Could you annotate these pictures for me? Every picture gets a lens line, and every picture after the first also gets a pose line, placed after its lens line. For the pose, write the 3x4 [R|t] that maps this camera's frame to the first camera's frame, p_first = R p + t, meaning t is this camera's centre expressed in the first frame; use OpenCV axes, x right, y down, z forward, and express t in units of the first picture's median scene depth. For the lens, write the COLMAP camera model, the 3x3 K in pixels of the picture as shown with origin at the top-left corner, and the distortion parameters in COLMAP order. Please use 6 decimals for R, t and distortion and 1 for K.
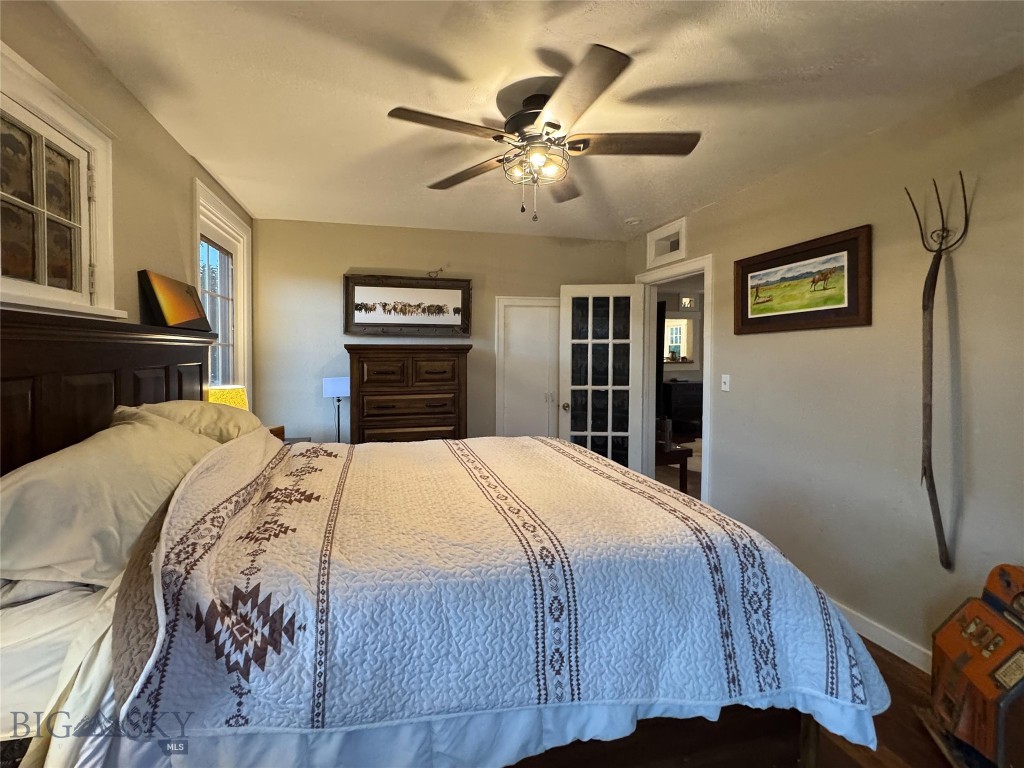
lens RADIAL K [[489.7, 0, 512.3], [0, 489.7, 350.8], [0, 0, 1]] dist [0.000025, 0.000172]
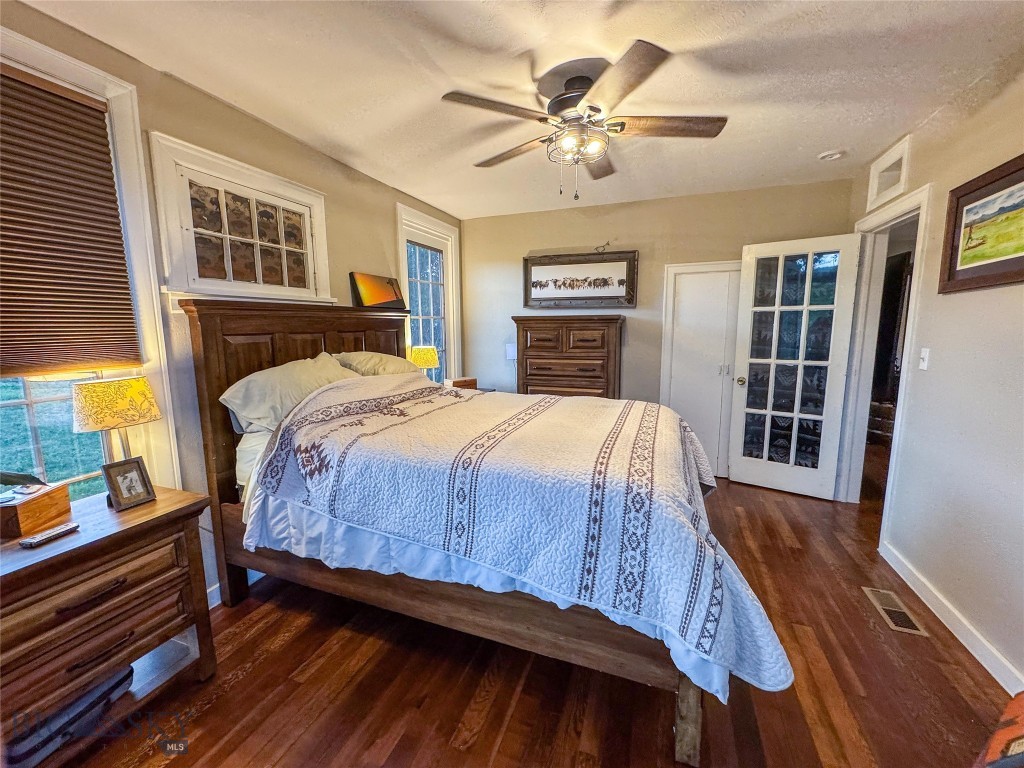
lens RADIAL K [[486.3, 0, 482.1], [0, 486.3, 390.2], [0, 0, 1]] dist [0.000297, -0.000322]
pose [[0.779100, 0.077627, -0.622075, 0.404827], [0.006300, 0.991284, 0.131590, 0.010416], [0.626868, -0.106440, 0.771820, -0.017215]]
